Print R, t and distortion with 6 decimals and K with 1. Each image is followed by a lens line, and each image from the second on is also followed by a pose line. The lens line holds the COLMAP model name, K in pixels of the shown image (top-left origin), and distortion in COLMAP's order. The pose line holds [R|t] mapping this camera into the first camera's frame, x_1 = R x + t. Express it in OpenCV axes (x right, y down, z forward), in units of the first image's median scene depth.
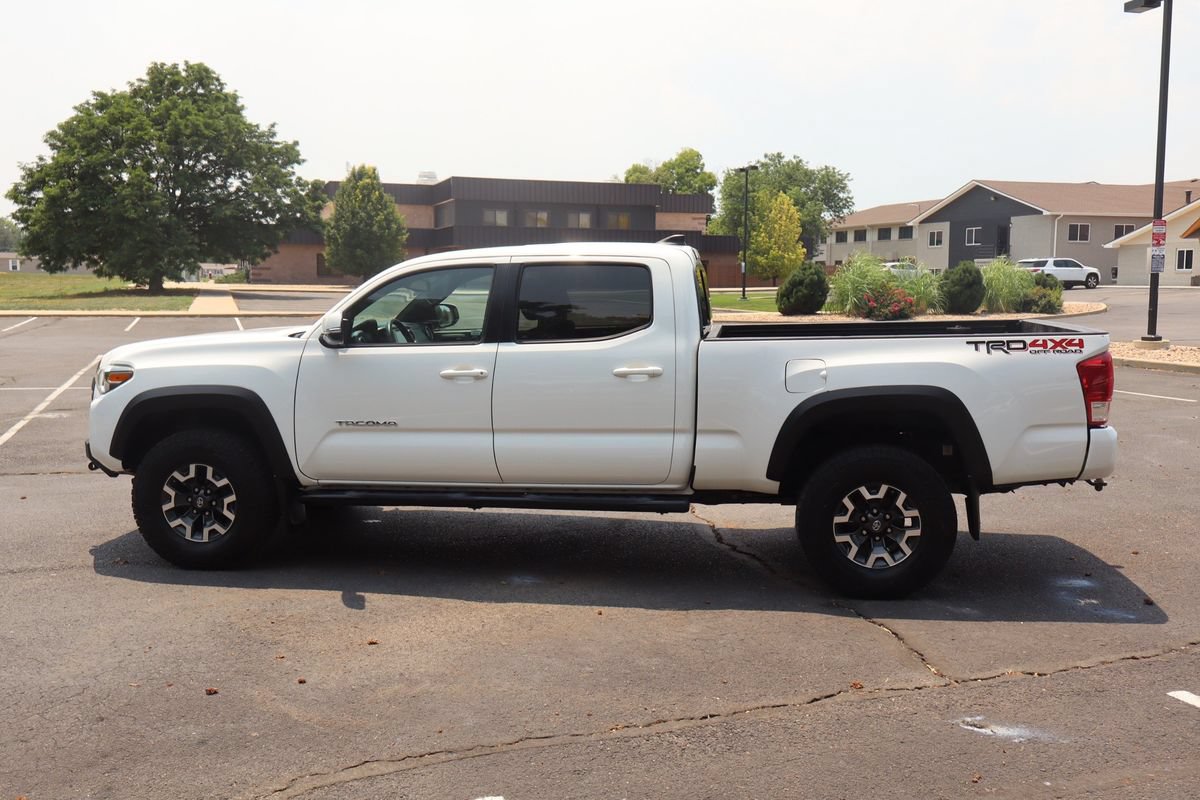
lens RADIAL K [[1115.5, 0, 600.0], [0, 1115.5, 400.0], [0, 0, 1]] dist [0.043193, -0.019699]
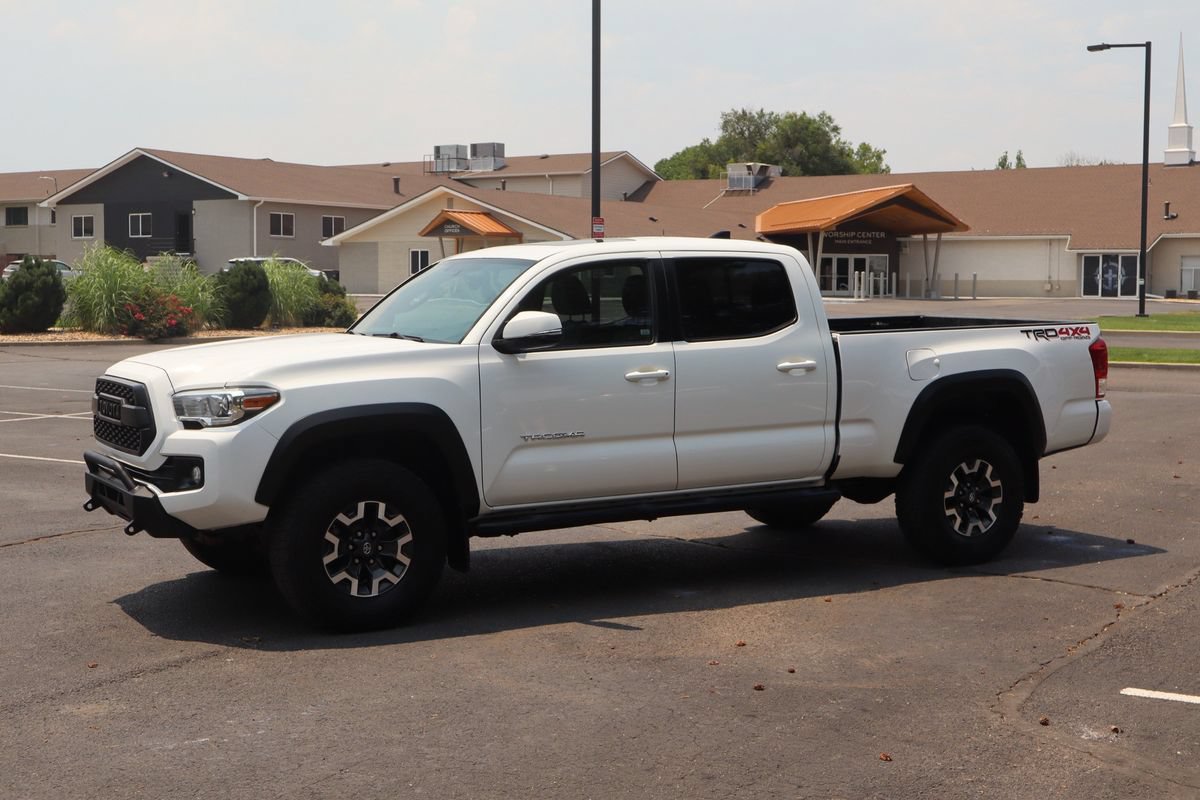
lens RADIAL K [[1559.3, 0, 673.8], [0, 1559.3, 392.2], [0, 0, 1]] dist [0.012210, 0.056445]
pose [[0.785779, -0.045219, 0.616853, -0.880714], [0.068959, 0.997511, -0.014720, 0.009501], [-0.614652, 0.054104, 0.786941, -0.043919]]
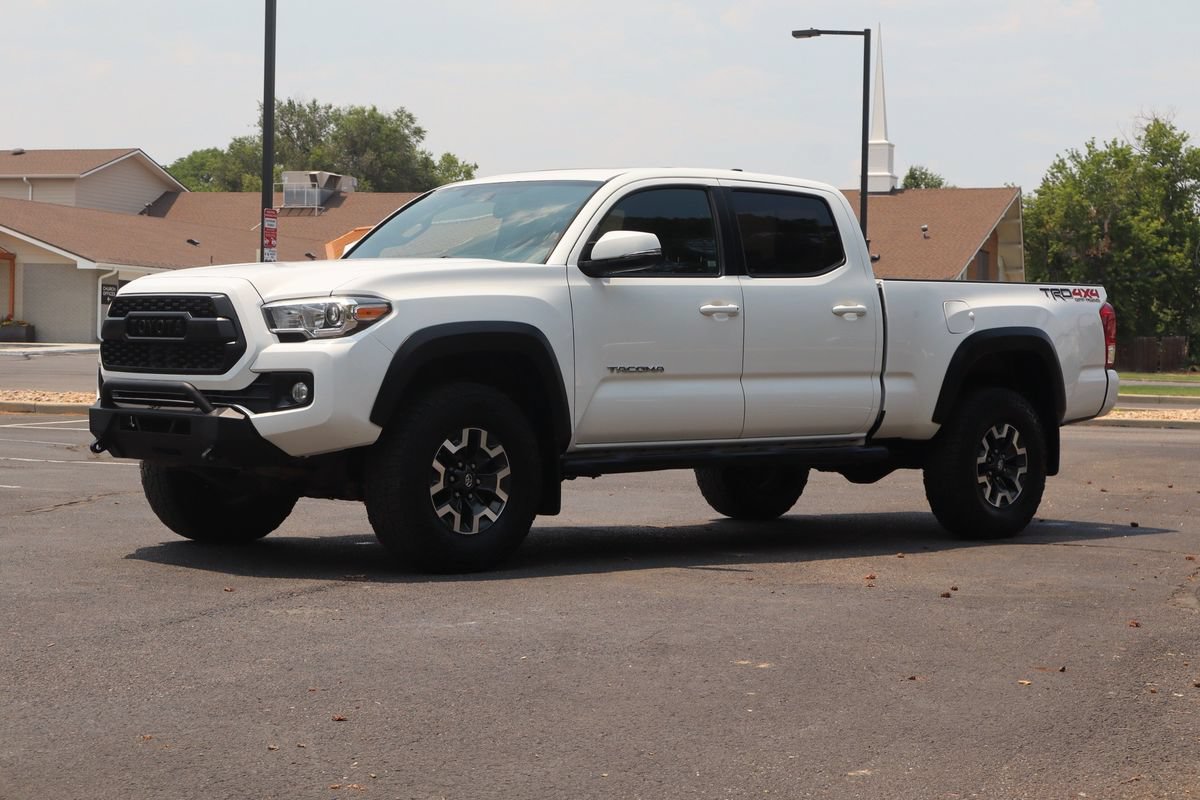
lens RADIAL K [[2172.6, 0, 691.1], [0, 2172.6, 400.7], [0, 0, 1]] dist [0.007072, 0.047736]
pose [[0.614583, -0.010092, 0.788787, -1.404323], [0.073060, 0.996349, -0.044176, 0.113037], [-0.785461, 0.084779, 0.613077, -0.004873]]
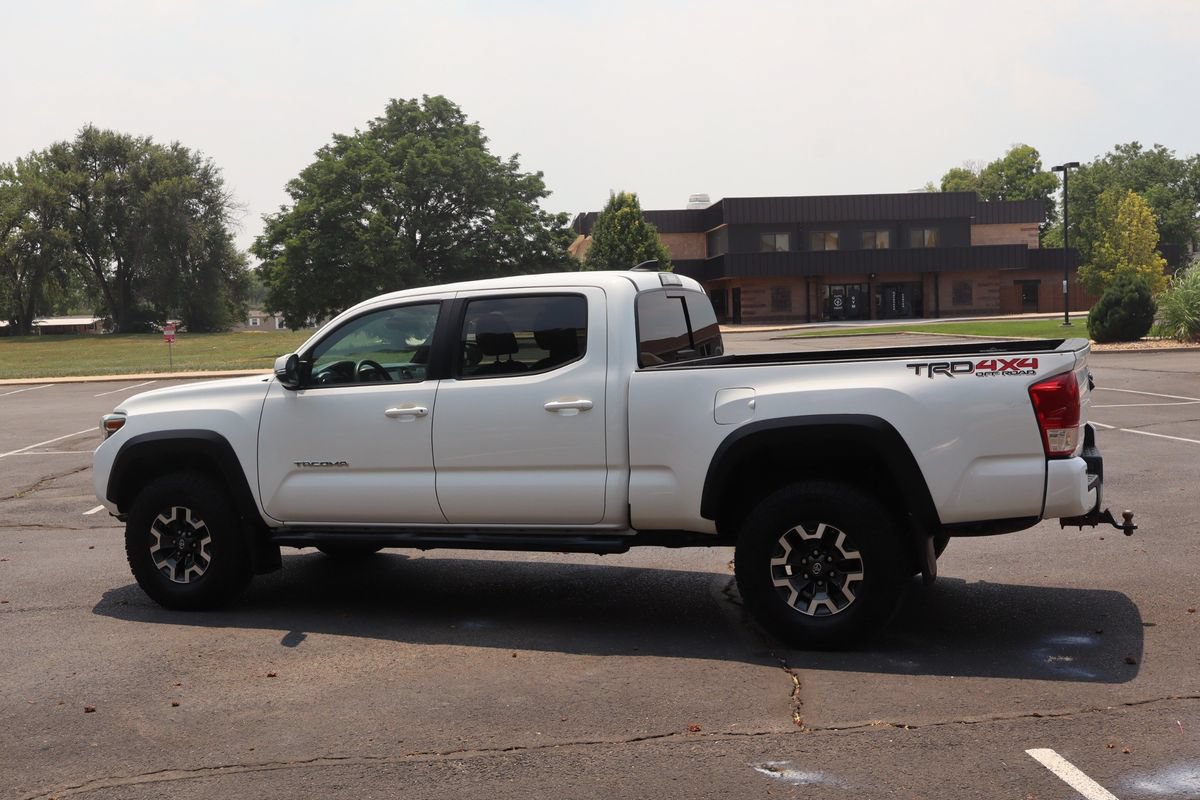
lens RADIAL K [[1319.3, 0, 617.9], [0, 1319.3, 415.0], [0, 0, 1]] dist [0.036971, -0.001495]
pose [[0.969131, -0.022422, -0.245523, 0.334766], [0.014465, 0.999312, -0.034165, 0.019795], [0.246120, 0.029559, 0.968789, -0.086266]]
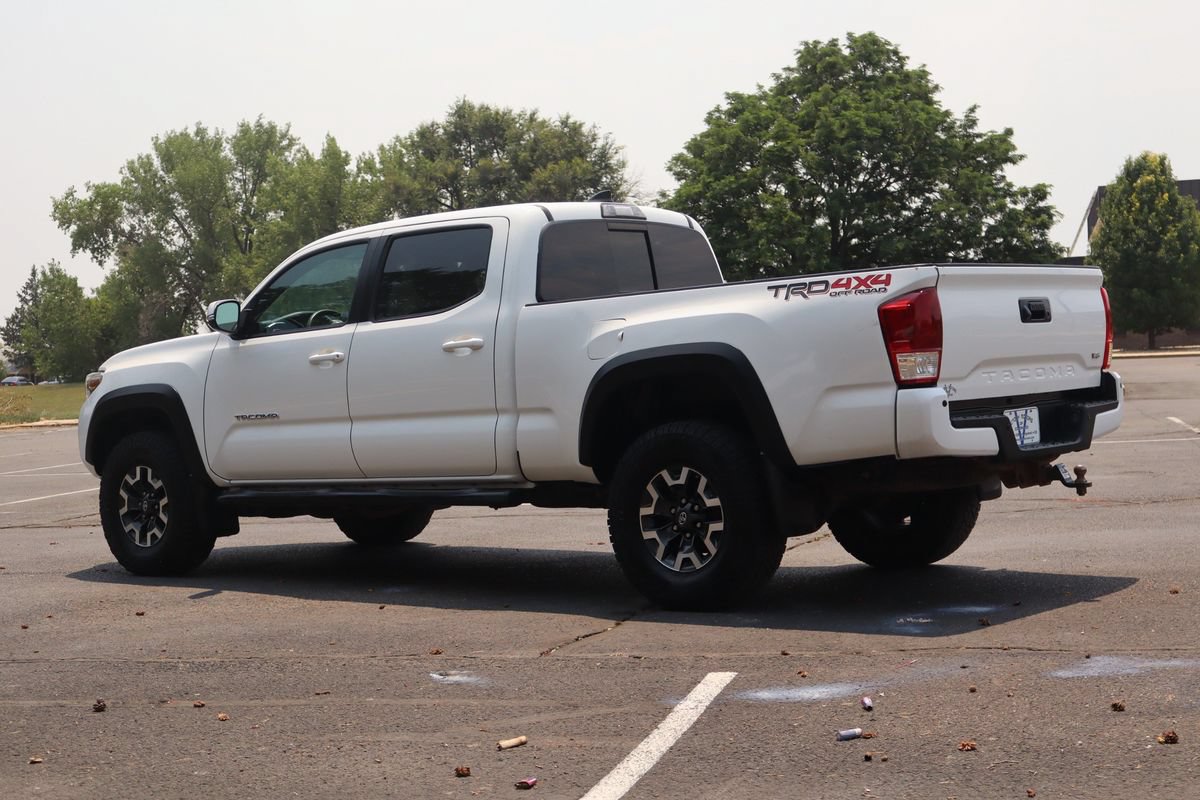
lens RADIAL K [[1894.4, 0, 647.8], [0, 1894.4, 400.9], [0, 0, 1]] dist [0.016427, 0.070159]
pose [[0.847777, -0.034685, -0.529217, 0.899211], [-0.010733, 0.996533, -0.082508, 0.132078], [0.530244, 0.075628, 0.844465, -0.176384]]
